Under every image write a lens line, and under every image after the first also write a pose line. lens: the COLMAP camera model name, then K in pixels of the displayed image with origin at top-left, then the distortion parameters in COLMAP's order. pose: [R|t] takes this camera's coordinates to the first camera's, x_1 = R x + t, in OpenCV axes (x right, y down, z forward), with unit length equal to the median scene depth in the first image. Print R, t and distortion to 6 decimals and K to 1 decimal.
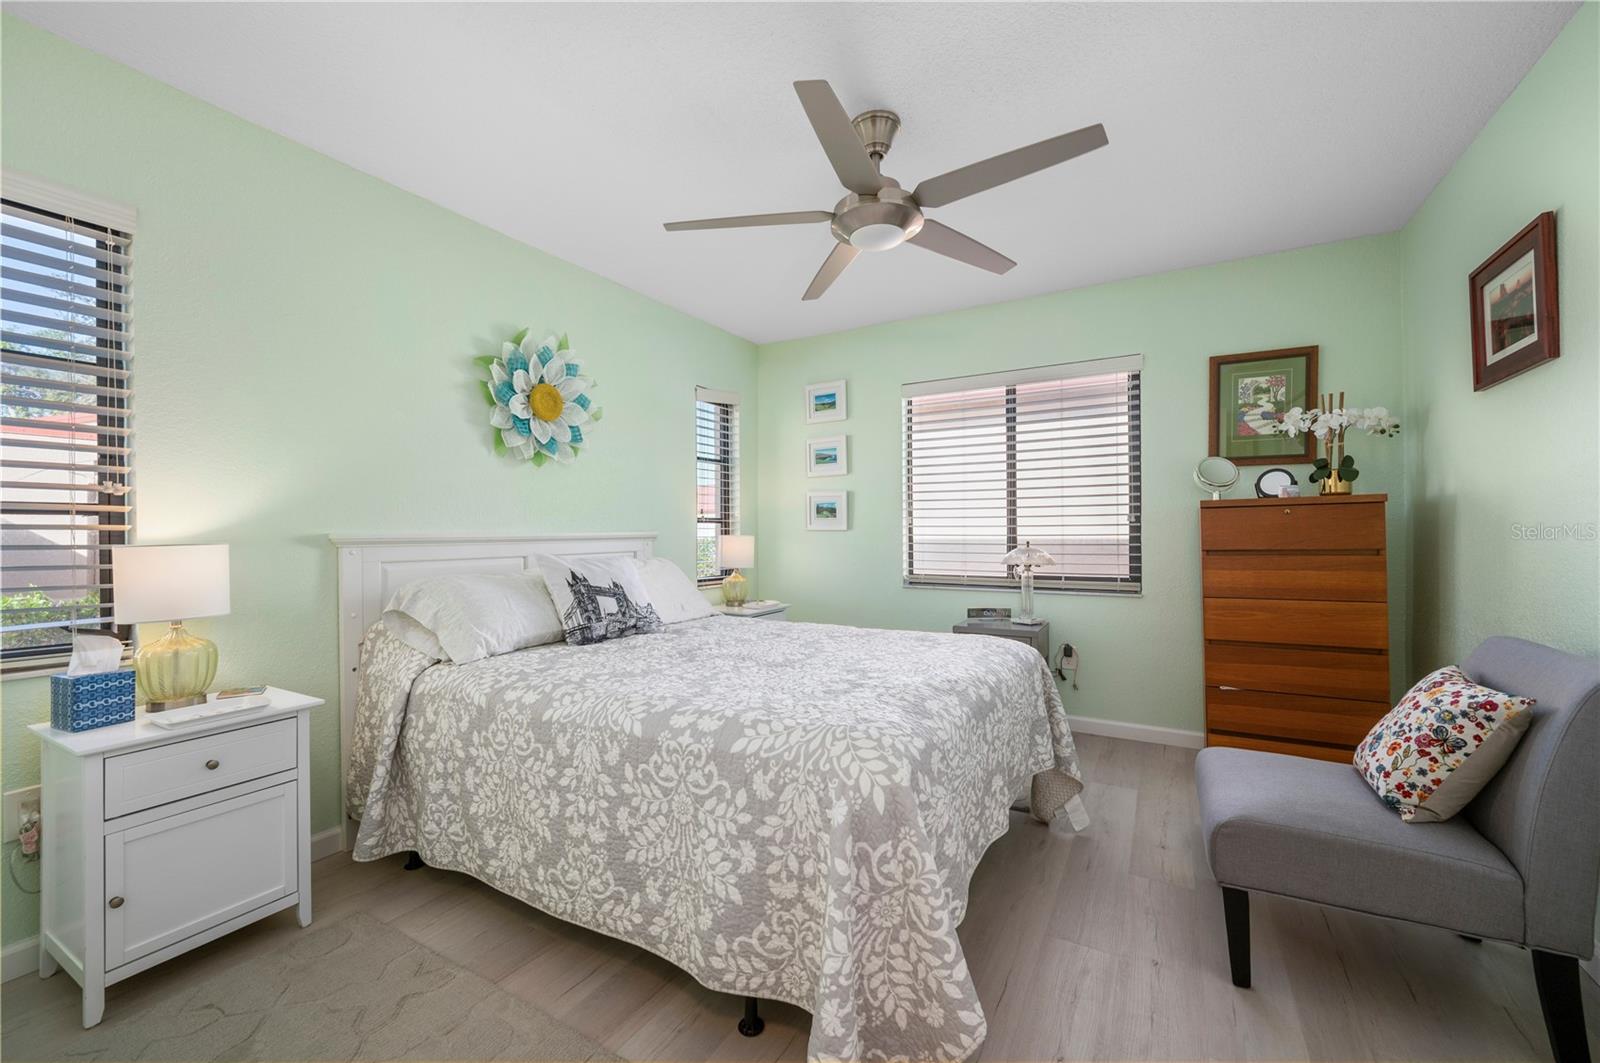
lens RADIAL K [[631.6, 0, 798.9], [0, 631.6, 527.5], [0, 0, 1]] dist [0.000957, -0.000525]
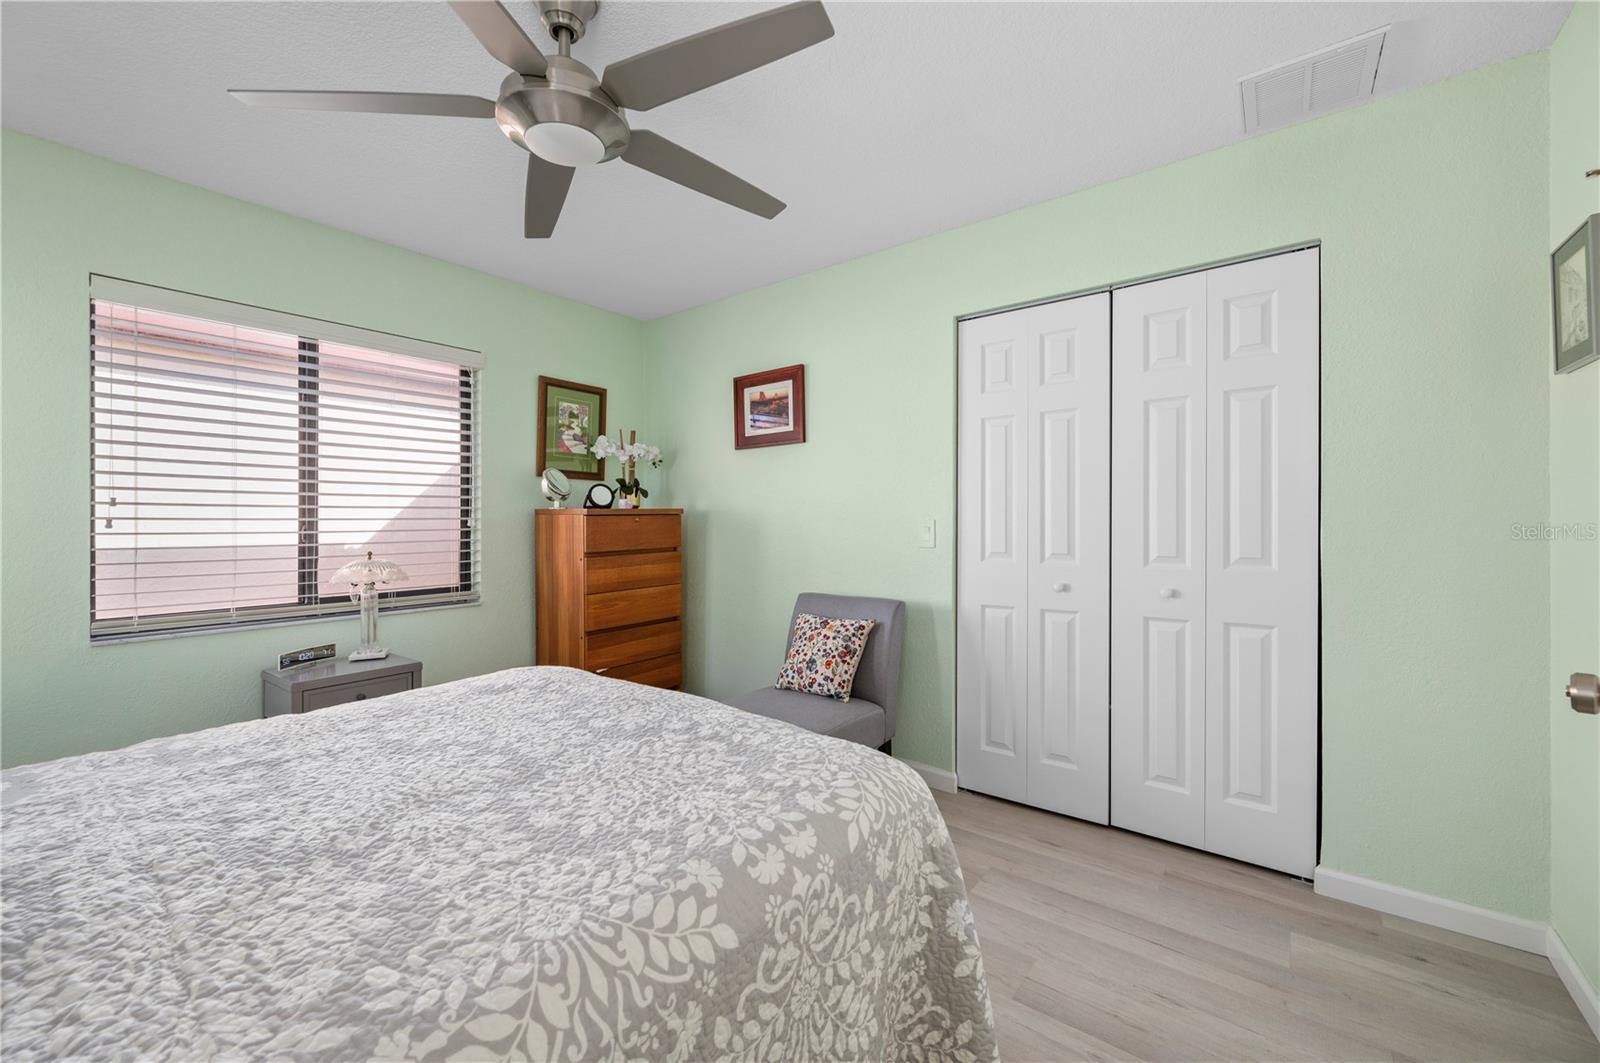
lens RADIAL K [[631.6, 0, 795.2], [0, 631.6, 525.9], [0, 0, 1]] dist [0.000957, -0.000525]
pose [[0.140368, -0.001540, 0.990098, -0.467538], [-0.000228, 0.999999, 0.001587, -0.015619], [-0.990099, -0.000449, 0.140367, 0.528002]]
